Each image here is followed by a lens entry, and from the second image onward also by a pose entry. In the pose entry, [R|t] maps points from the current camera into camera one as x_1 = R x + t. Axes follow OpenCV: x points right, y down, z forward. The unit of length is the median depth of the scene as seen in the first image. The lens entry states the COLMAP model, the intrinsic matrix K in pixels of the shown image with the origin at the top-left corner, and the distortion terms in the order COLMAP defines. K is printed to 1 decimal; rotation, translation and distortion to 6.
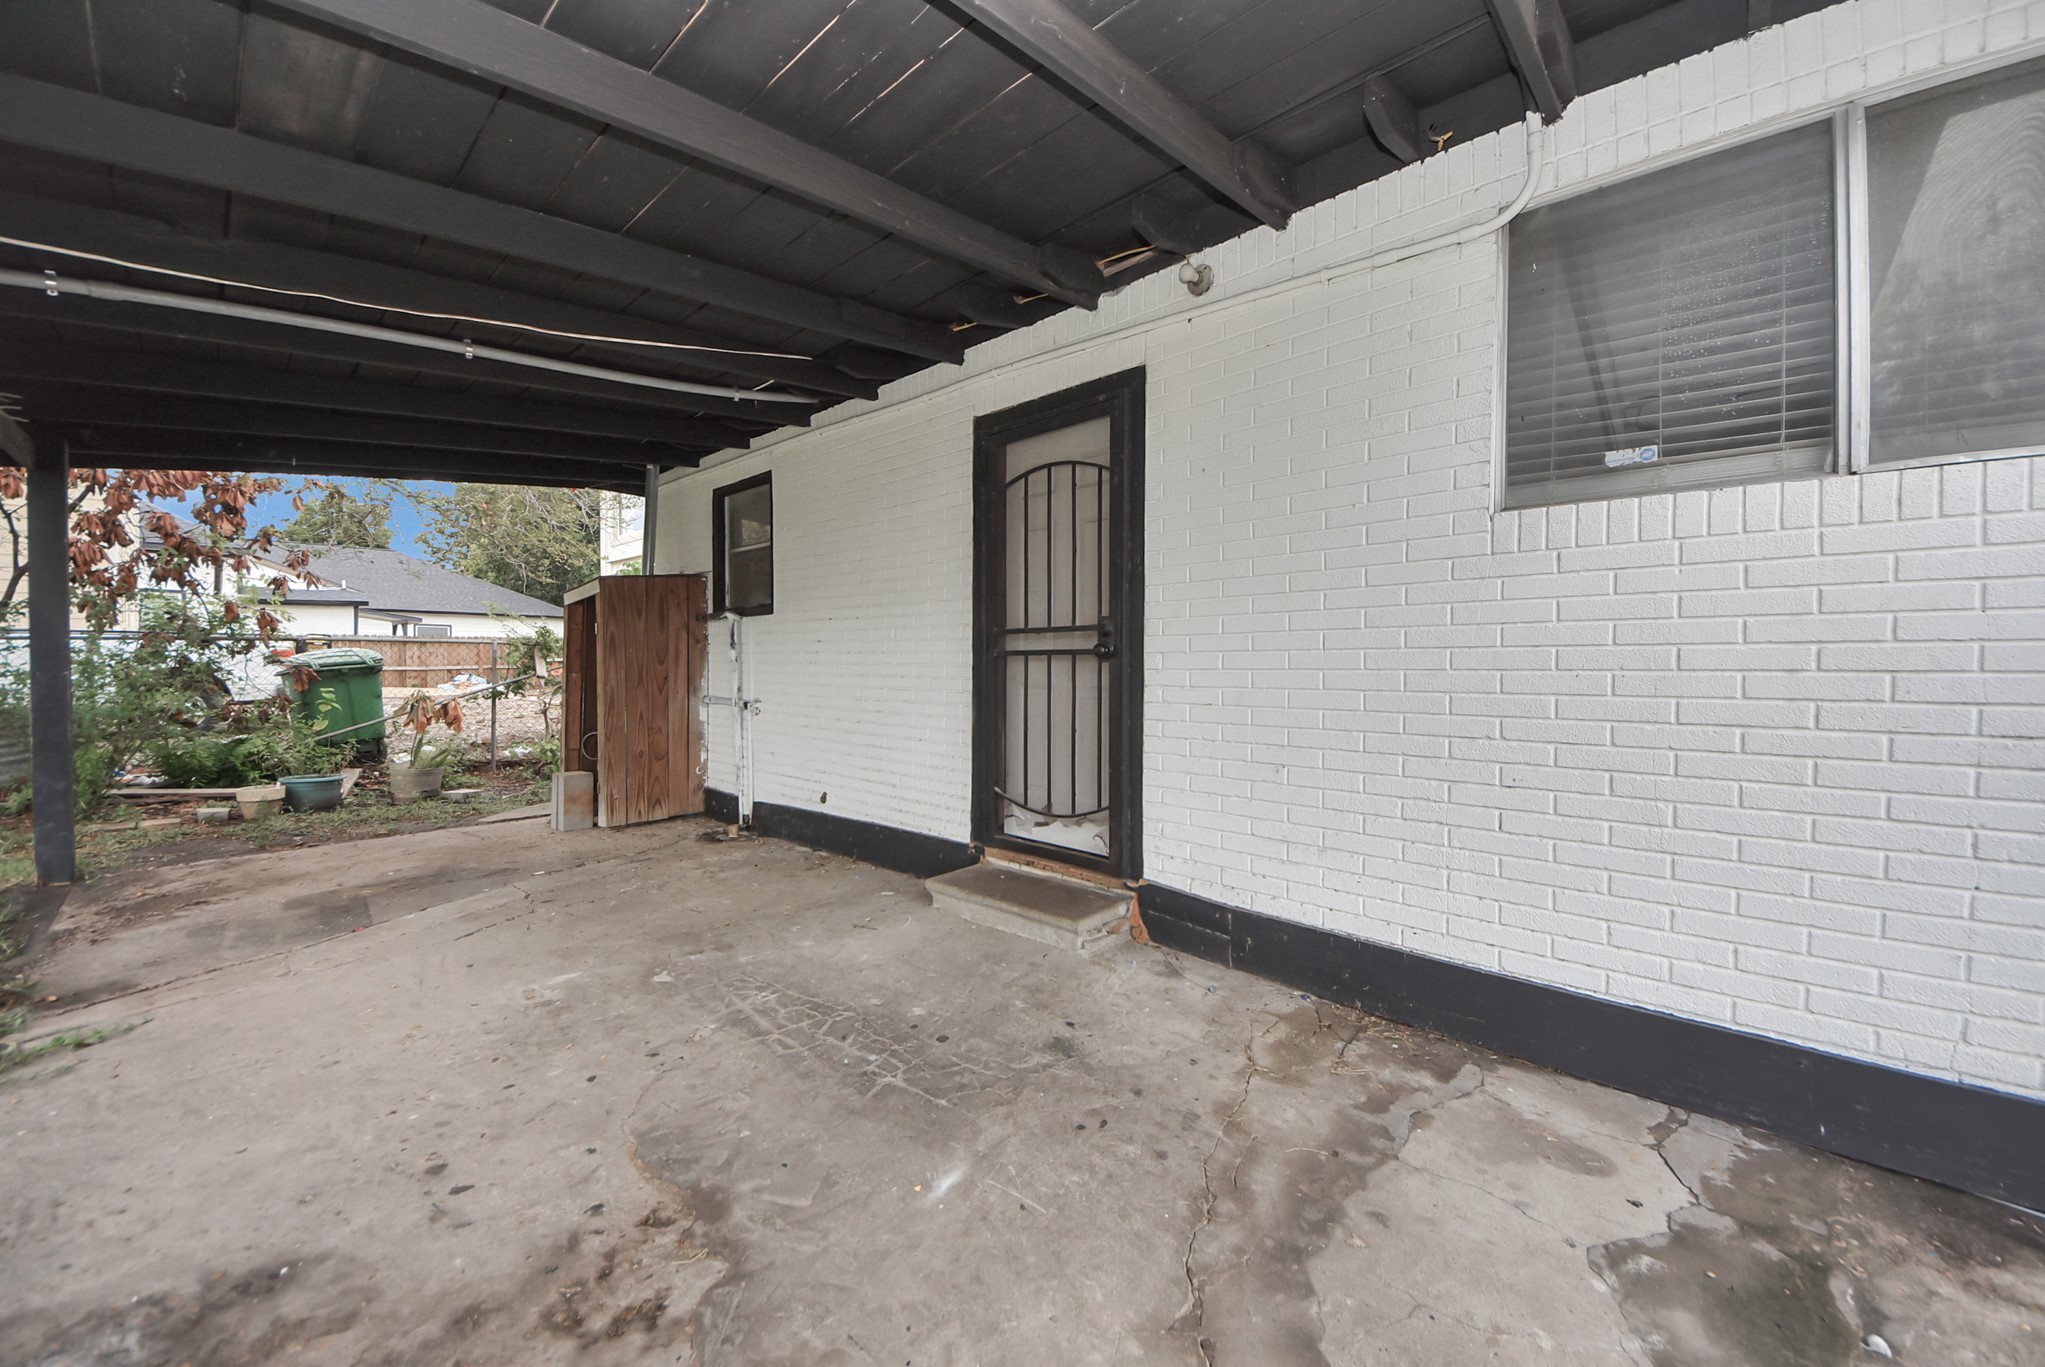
lens RADIAL K [[758.2, 0, 1054.2], [0, 758.2, 670.3], [0, 0, 1]] dist [0.041672, -0.020867]
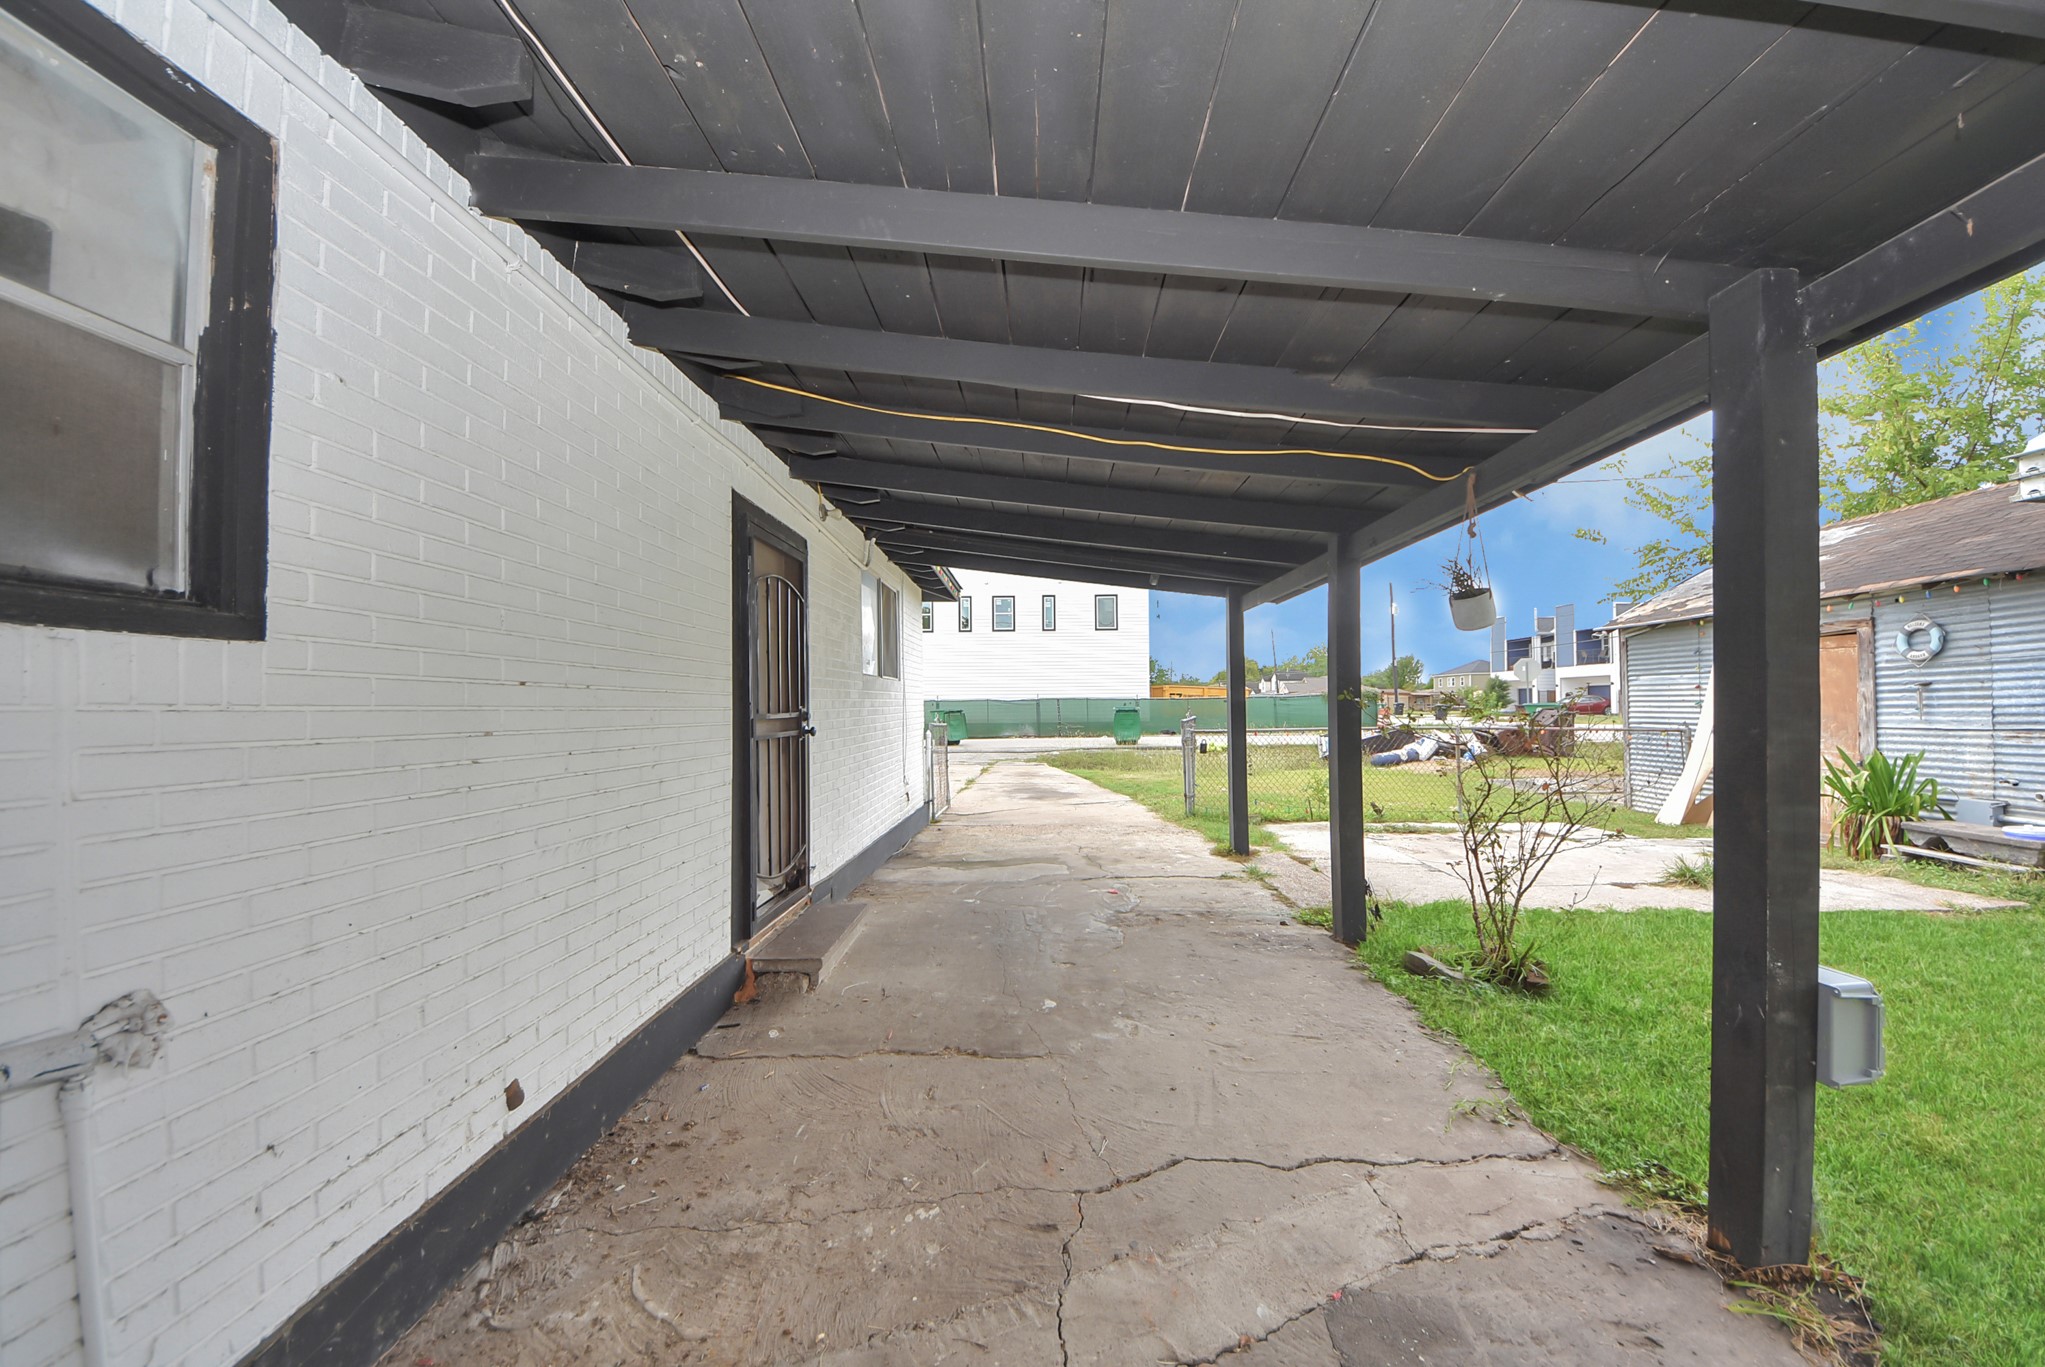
lens RADIAL K [[715.1, 0, 1027.3], [0, 715.1, 683.2], [0, 0, 1]] dist [0.031635, -0.016384]
pose [[-0.641636, 0.029743, 0.766432, -1.213556], [0.019816, 0.999557, -0.022201, -0.078371], [-0.766753, 0.000943, -0.641941, 1.548940]]
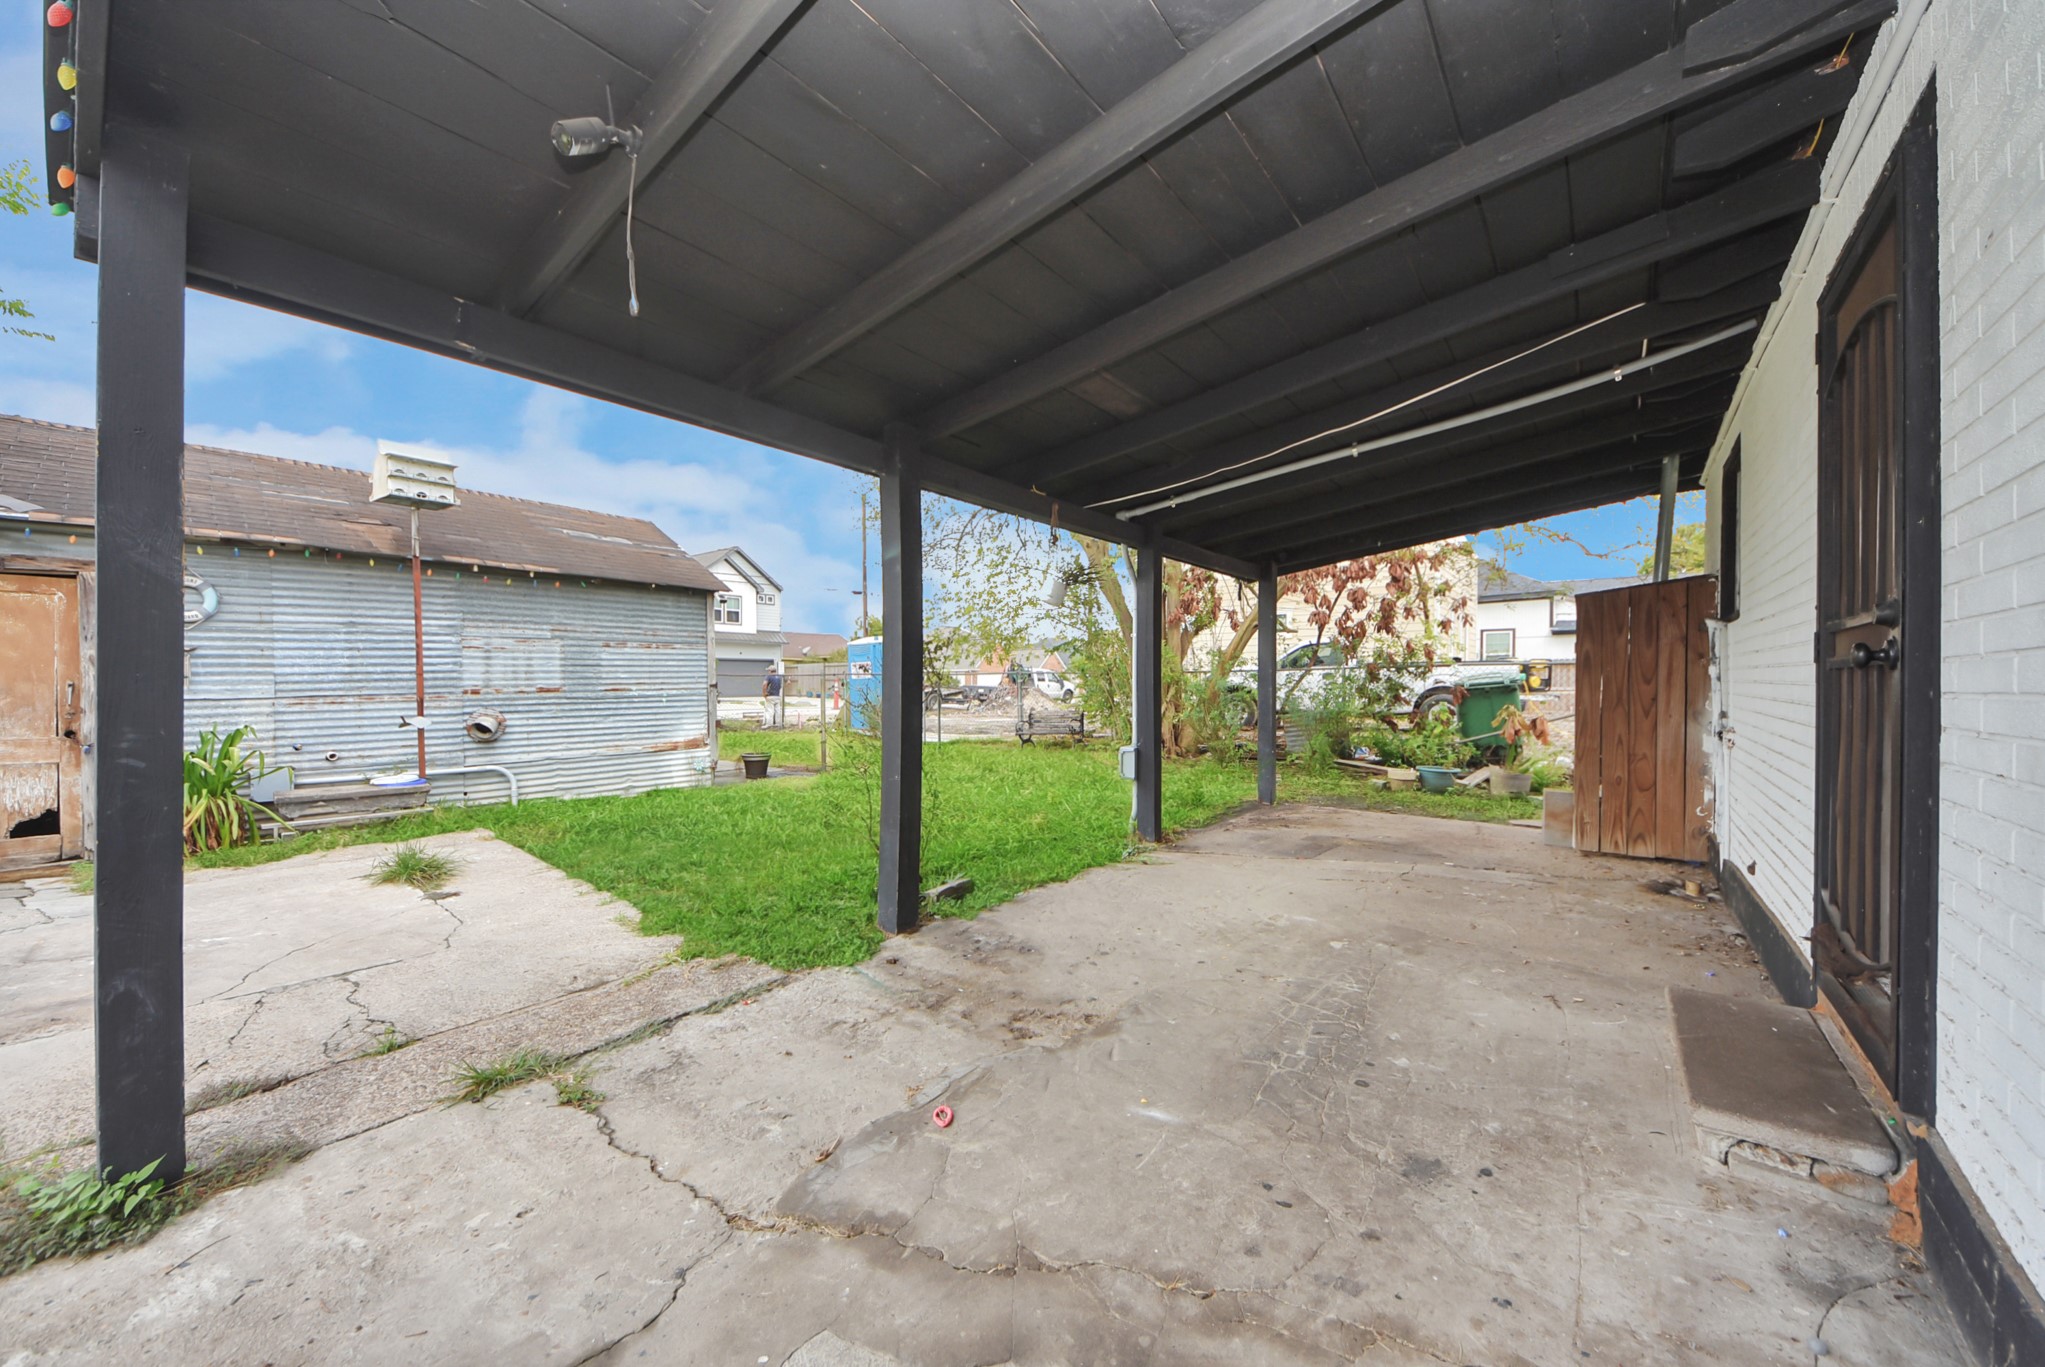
lens RADIAL K [[736.2, 0, 1033.2], [0, 736.2, 686.7], [0, 0, 1]] dist [0.046935, -0.028589]
pose [[0.060097, 0.001399, -0.998192, 0.545075], [-0.007182, 0.999974, 0.000969, -0.000620], [0.998167, 0.007111, 0.060106, 0.397587]]
